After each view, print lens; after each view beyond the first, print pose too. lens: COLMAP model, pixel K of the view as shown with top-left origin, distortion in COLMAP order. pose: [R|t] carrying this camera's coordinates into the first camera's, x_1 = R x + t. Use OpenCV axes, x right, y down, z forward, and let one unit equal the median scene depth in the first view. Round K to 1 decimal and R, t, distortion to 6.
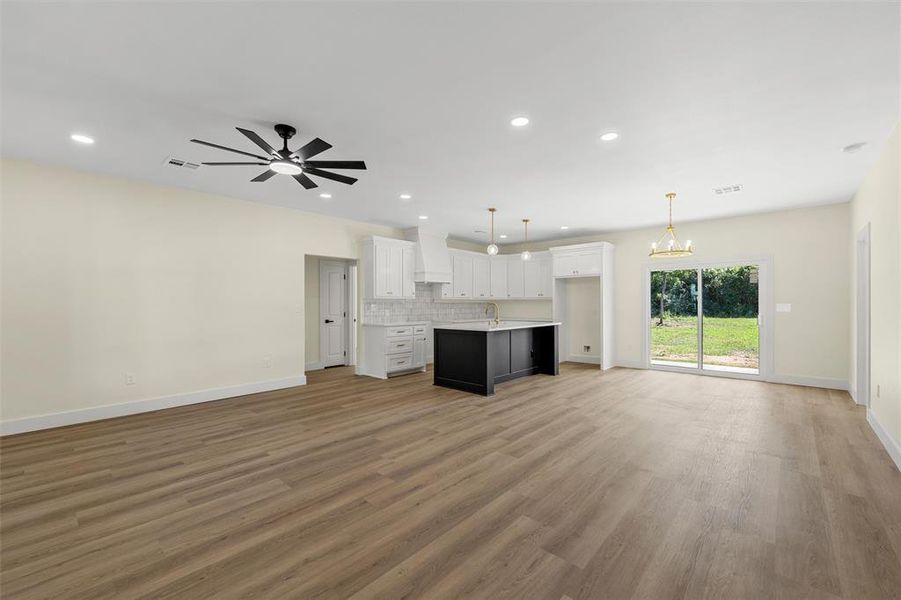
lens RADIAL K [[369.3, 0, 443.3], [0, 369.3, 304.8], [0, 0, 1]] dist [-0.004309, -0.000580]
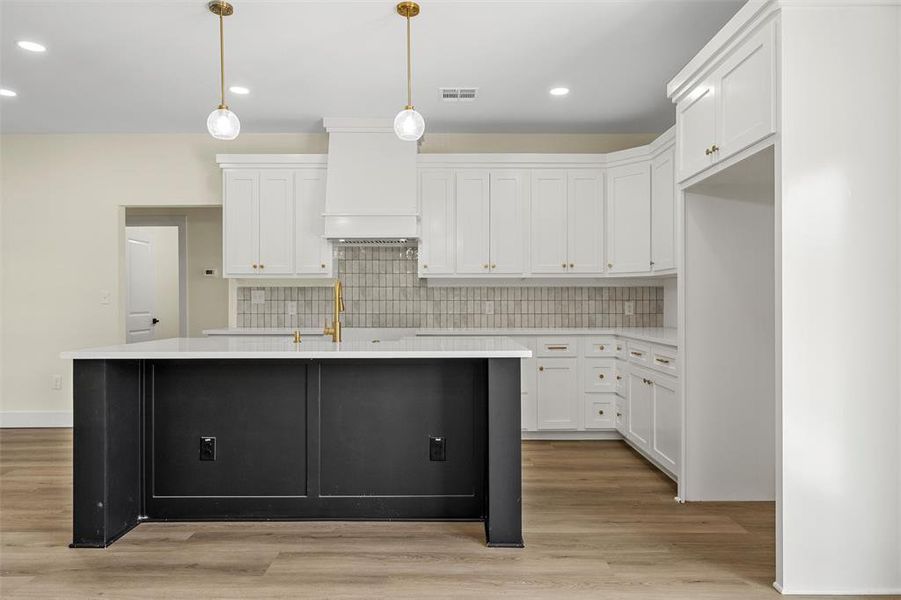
lens RADIAL K [[559.0, 0, 456.1], [0, 559.0, 306.9], [0, 0, 1]] dist [0.006279, -0.000108]
pose [[0.686483, 0.011691, -0.727052, 0.533924], [0.001759, 0.999841, 0.017738, 0.007099], [0.727144, -0.013456, 0.686353, 0.638845]]
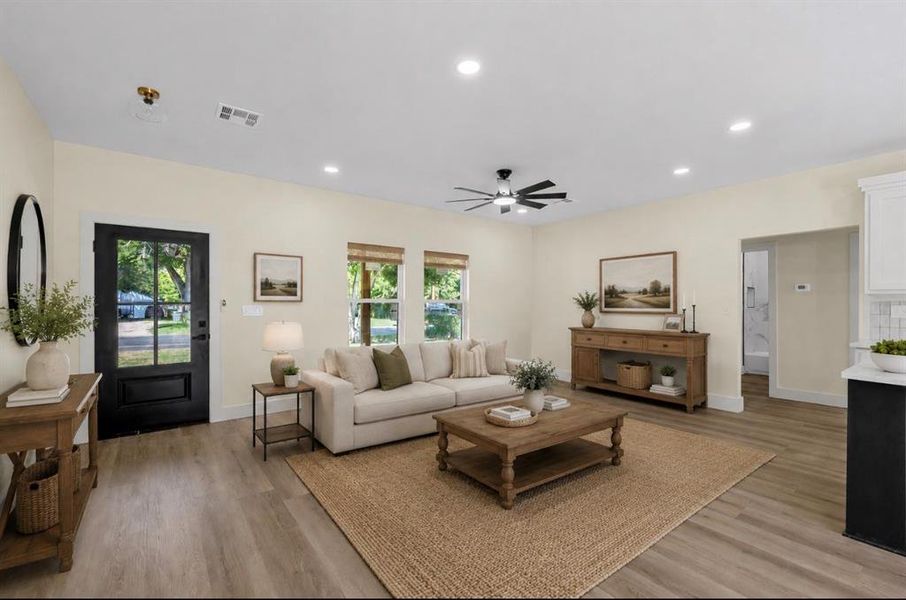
lens RADIAL K [[387.9, 0, 457.3], [0, 387.9, 303.2], [0, 0, 1]] dist [-0.002017, -0.000160]
pose [[-0.168419, 0.002799, -0.985711, 0.427914], [0.005841, 0.999981, 0.001842, -0.008445], [0.985698, -0.005448, -0.168432, 0.458710]]
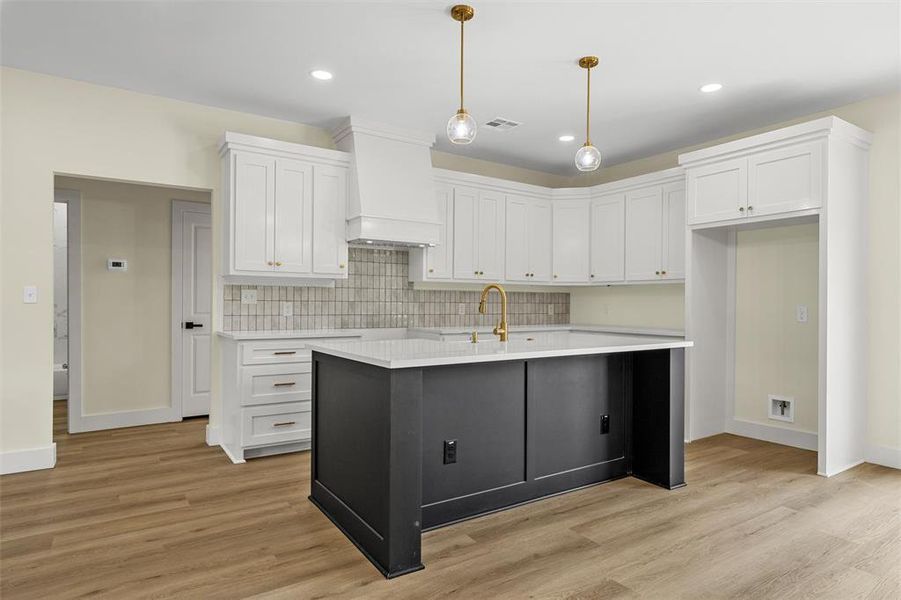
lens RADIAL K [[516.9, 0, 444.8], [0, 516.9, 304.5], [0, 0, 1]] dist [0.006838, -0.001222]
pose [[0.972369, 0.011274, -0.233178, 0.186028], [-0.009766, 0.999923, 0.007619, 0.008953], [0.233246, -0.005131, 0.972404, 0.415963]]
